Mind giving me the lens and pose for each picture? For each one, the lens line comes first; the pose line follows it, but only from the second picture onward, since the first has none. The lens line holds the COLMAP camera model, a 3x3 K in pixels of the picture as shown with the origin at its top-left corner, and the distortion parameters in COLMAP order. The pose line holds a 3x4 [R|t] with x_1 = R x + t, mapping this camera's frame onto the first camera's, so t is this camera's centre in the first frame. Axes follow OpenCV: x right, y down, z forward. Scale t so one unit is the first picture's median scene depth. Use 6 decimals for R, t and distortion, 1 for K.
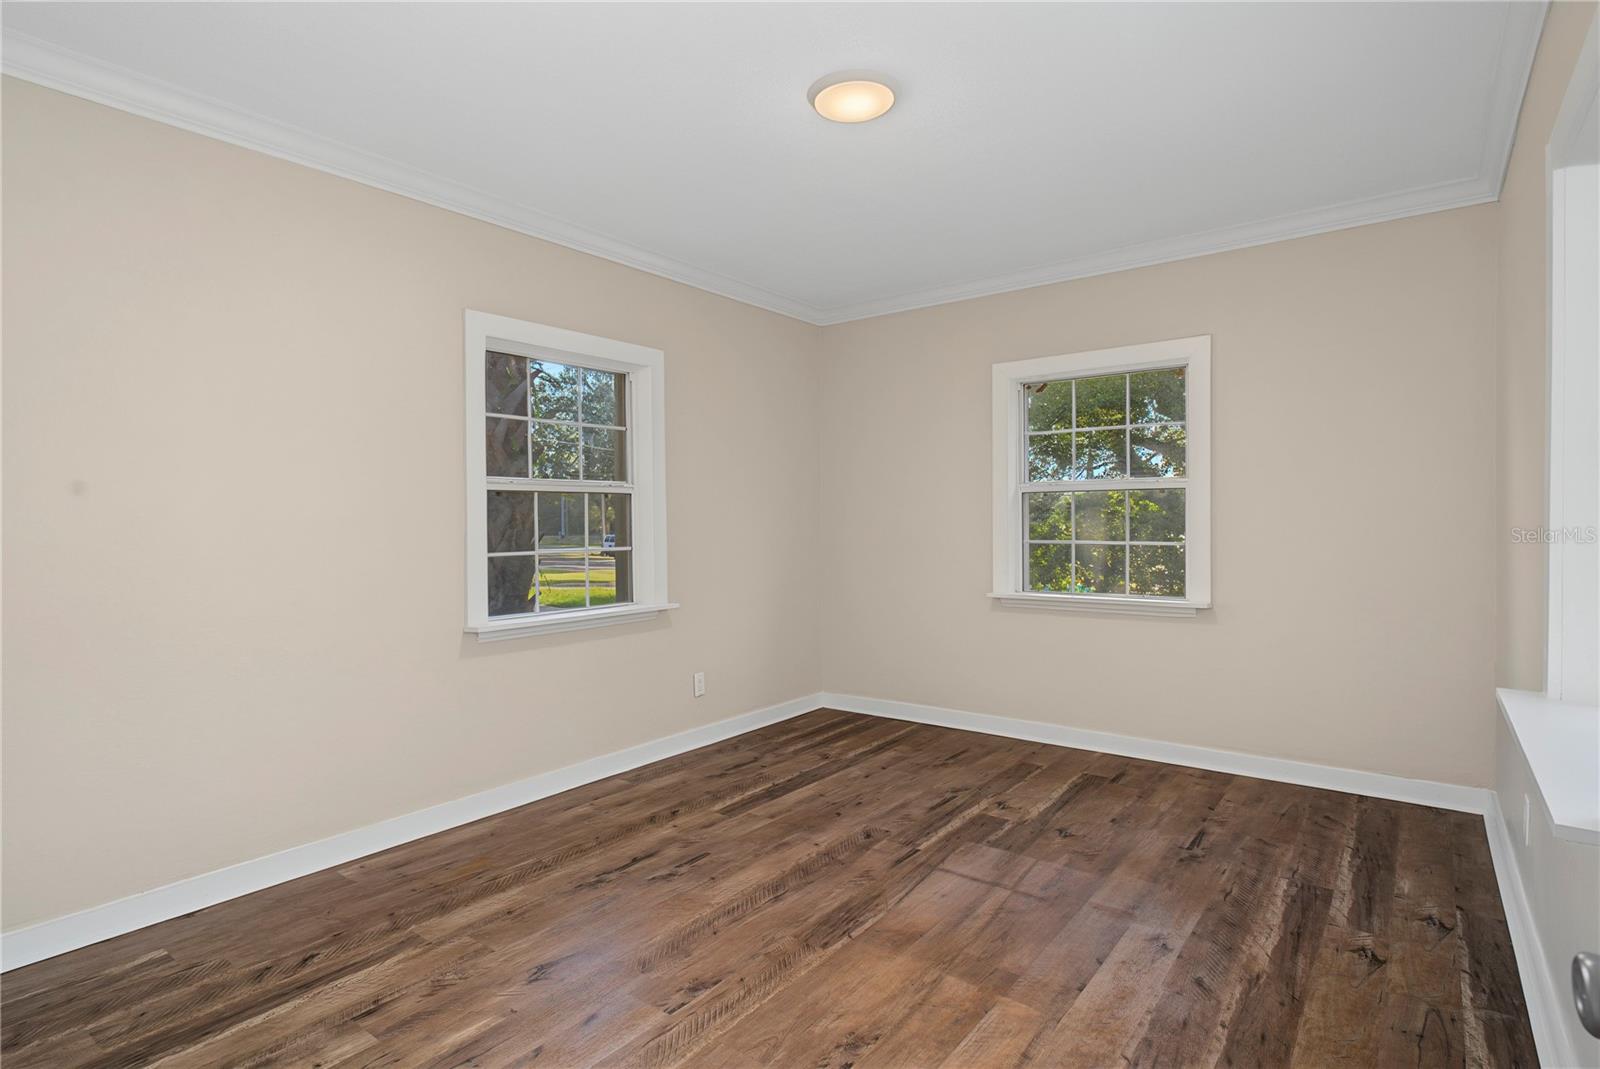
lens RADIAL K [[826.3, 0, 795.9], [0, 826.3, 530.5], [0, 0, 1]] dist [-0.013265, 0.002890]
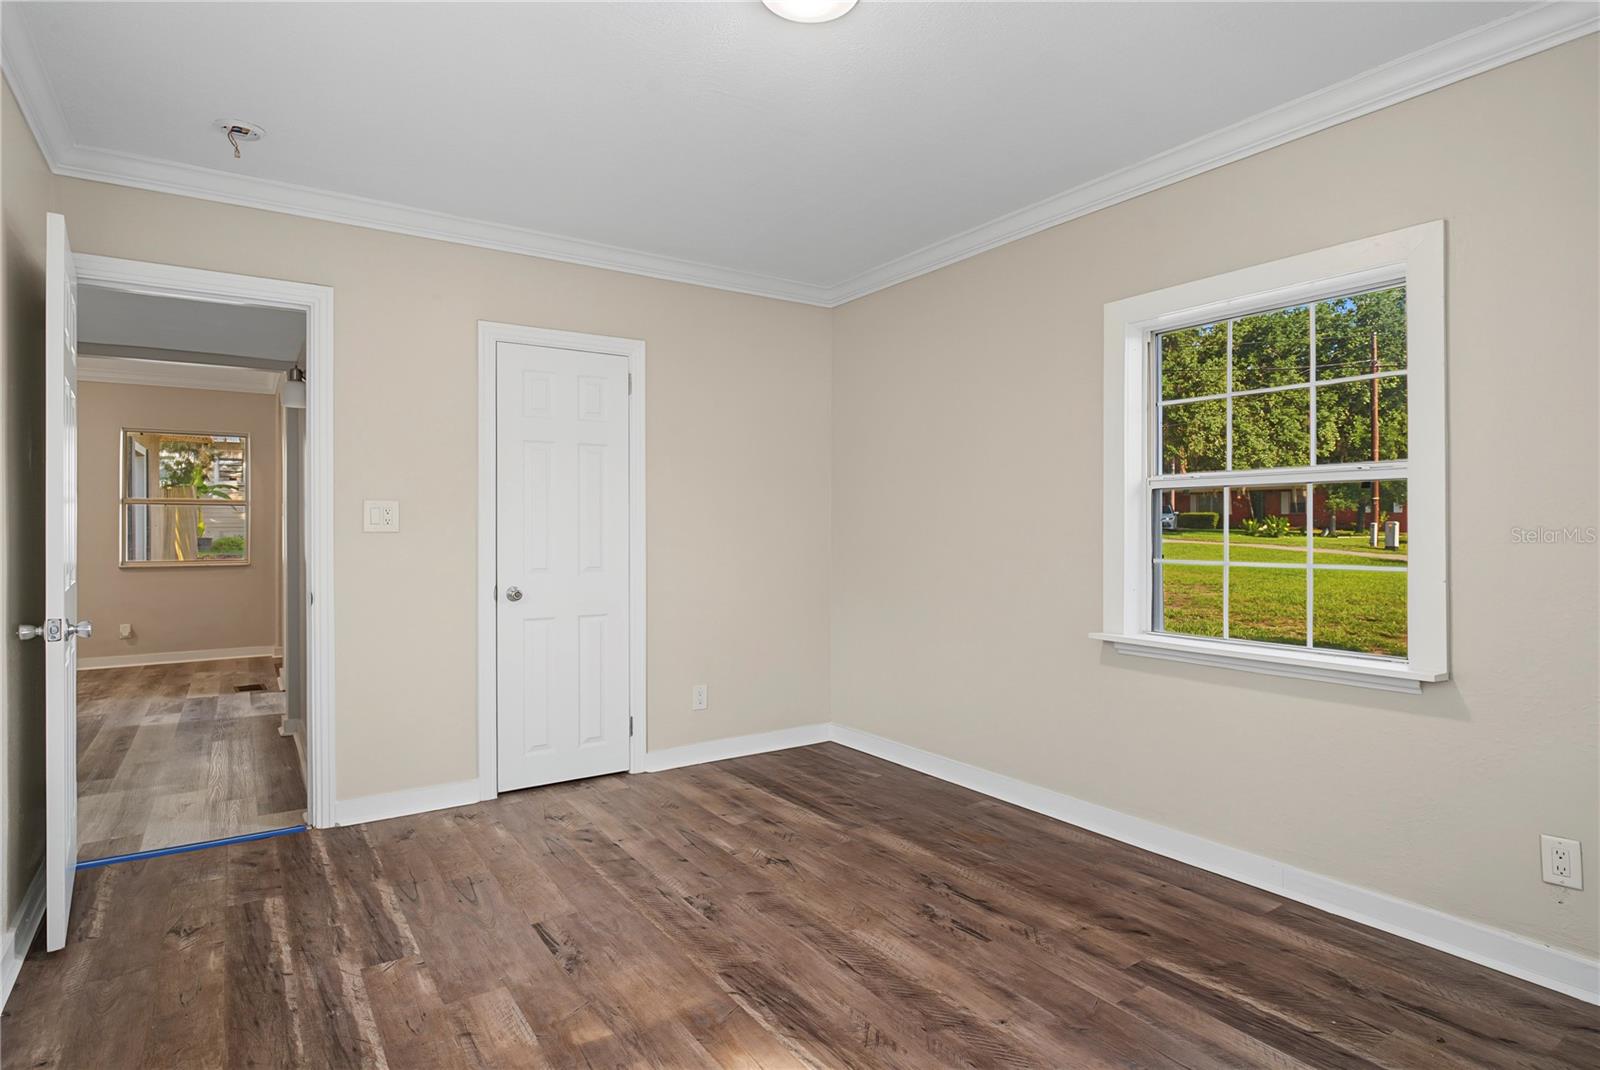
lens RADIAL K [[826.3, 0, 800.1], [0, 826.3, 526.7], [0, 0, 1]] dist [-0.013265, 0.002890]
pose [[-0.304744, 0.010376, -0.952378, 0.720967], [-0.009288, 0.999861, 0.013866, -0.021689], [0.952389, 0.013072, -0.304605, 1.081813]]
